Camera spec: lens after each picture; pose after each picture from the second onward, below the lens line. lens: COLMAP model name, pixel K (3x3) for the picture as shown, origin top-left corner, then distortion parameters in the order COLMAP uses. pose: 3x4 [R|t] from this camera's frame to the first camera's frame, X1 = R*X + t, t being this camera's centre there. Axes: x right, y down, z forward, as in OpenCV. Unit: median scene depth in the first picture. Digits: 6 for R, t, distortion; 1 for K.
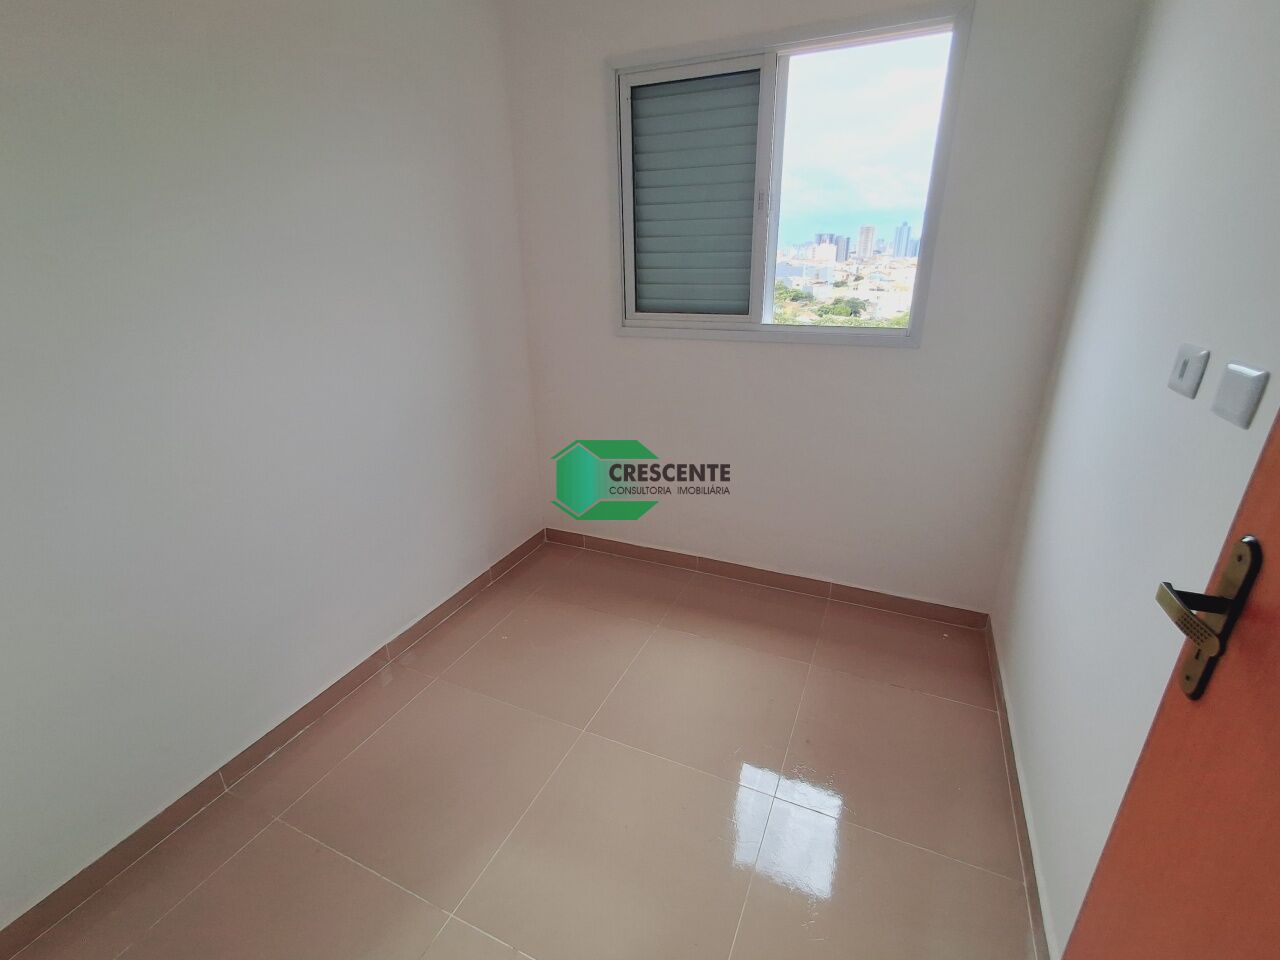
lens RADIAL K [[578.3, 0, 628.9], [0, 578.3, 473.1], [0, 0, 1]] dist [-0.003051, 0.000443]
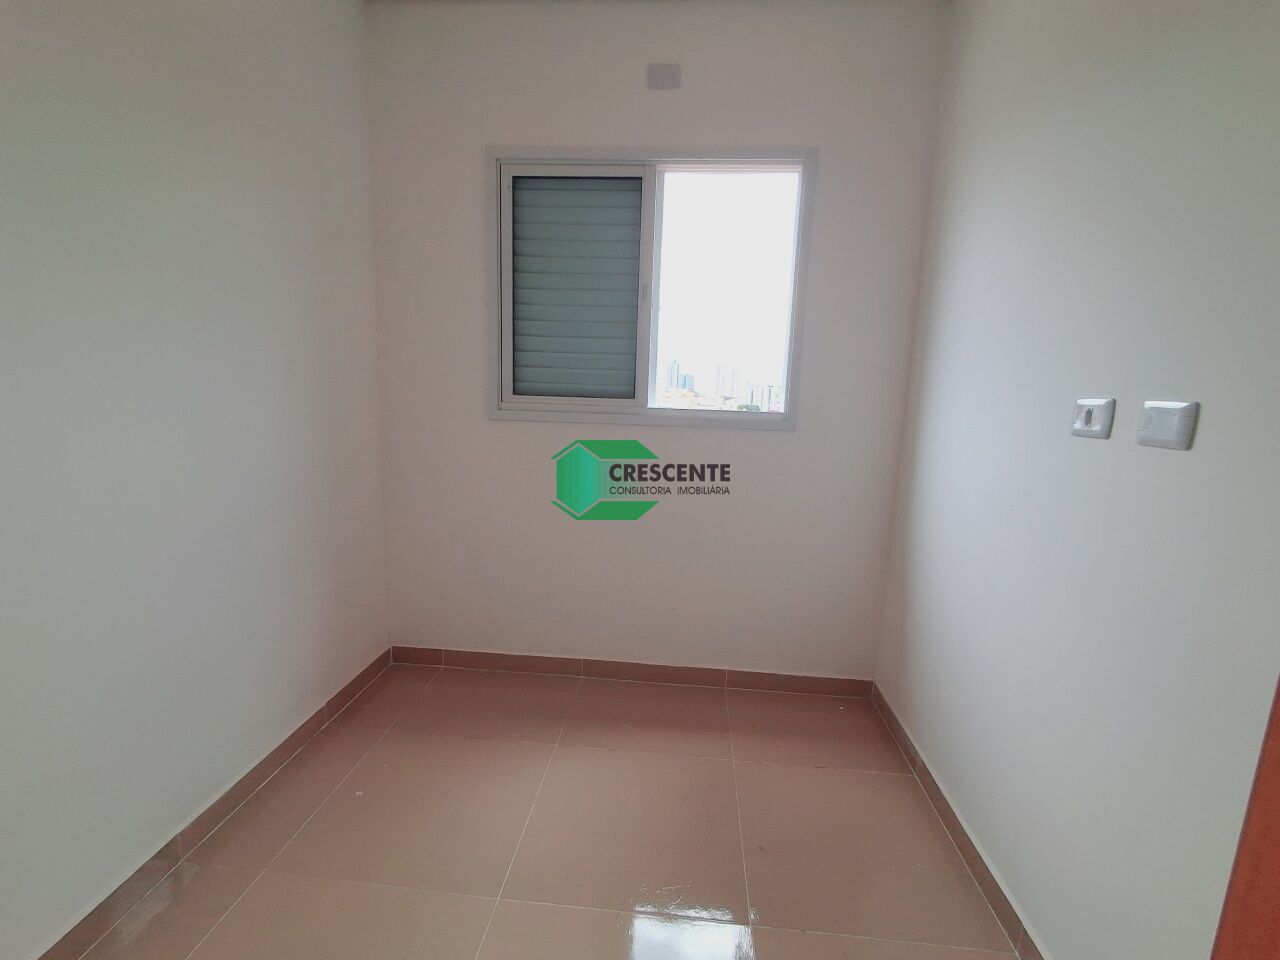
lens RADIAL K [[578.3, 0, 631.6], [0, 578.3, 473.1], [0, 0, 1]] dist [-0.003051, 0.000443]
pose [[0.940219, 0.000412, 0.340570, -0.141835], [0.067100, 0.980174, -0.186432, 0.039064], [-0.333894, 0.198139, 0.921551, 0.102858]]
